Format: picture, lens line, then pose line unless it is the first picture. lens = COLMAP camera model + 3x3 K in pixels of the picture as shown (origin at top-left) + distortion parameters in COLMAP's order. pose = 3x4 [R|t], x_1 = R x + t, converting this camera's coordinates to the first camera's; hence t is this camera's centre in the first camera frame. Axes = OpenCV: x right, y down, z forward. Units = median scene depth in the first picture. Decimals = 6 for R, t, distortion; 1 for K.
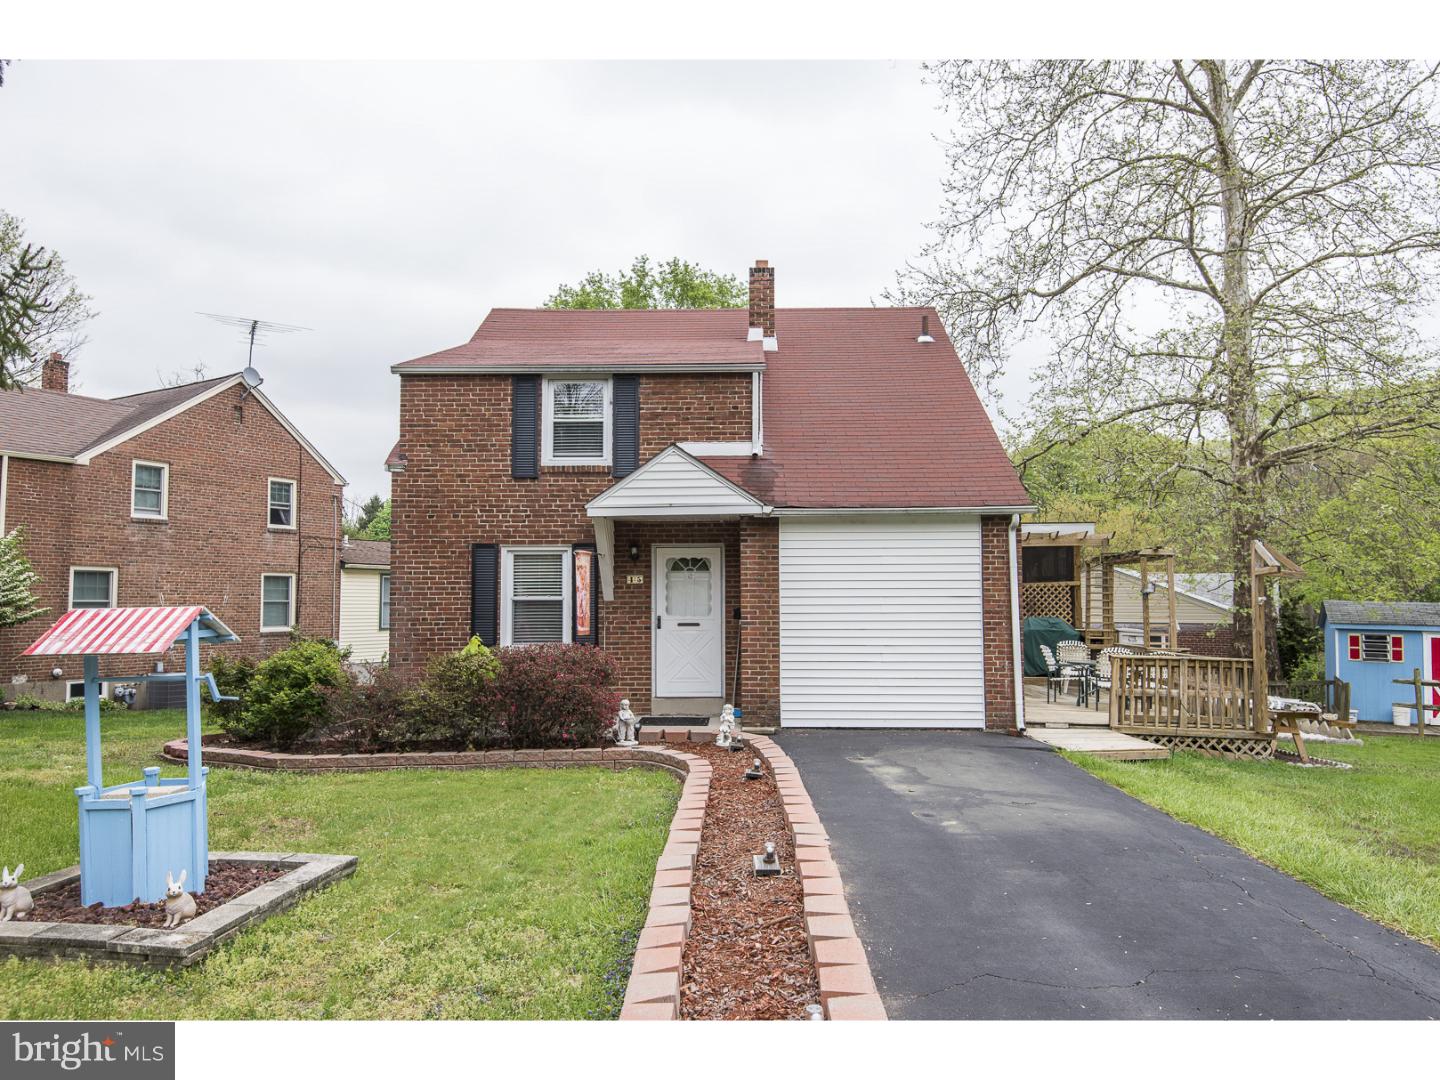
lens RADIAL K [[959.6, 0, 729.2], [0, 959.6, 542.6], [0, 0, 1]] dist [0.033342, -0.003506]
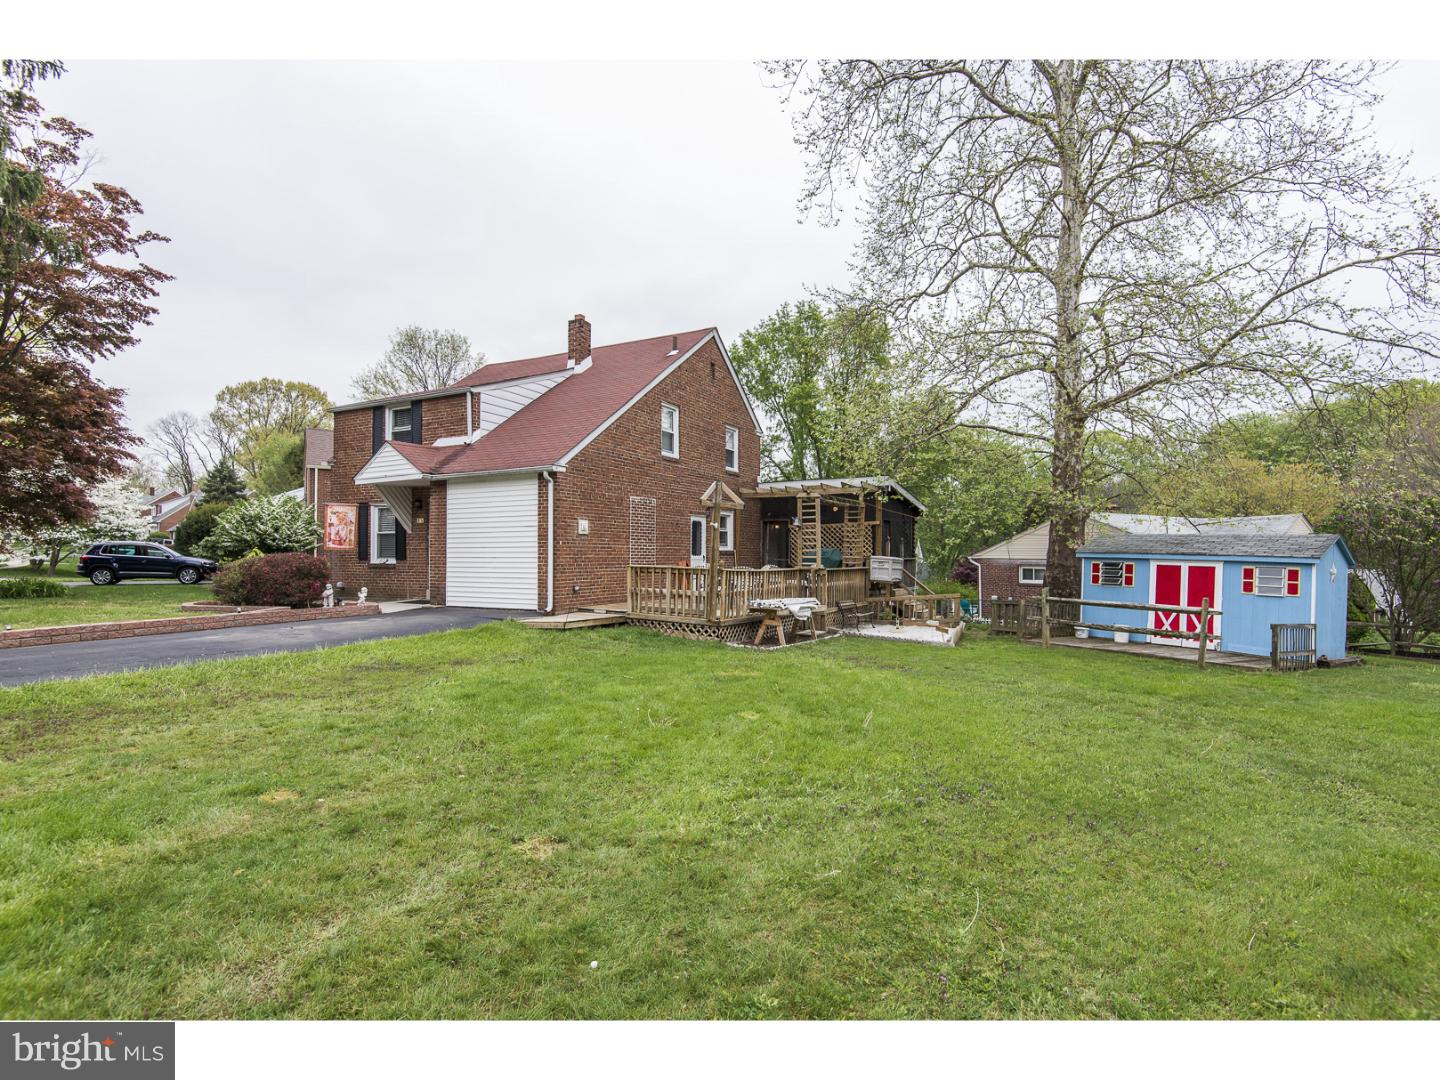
lens RADIAL K [[695.0, 0, 730.6], [0, 695.0, 543.7], [0, 0, 1]] dist [0.005135, 0.000057]
pose [[0.896308, -0.006730, -0.443381, 0.948132], [0.026179, 0.998944, 0.037758, 0.046773], [0.442658, -0.045450, 0.895538, 0.123336]]
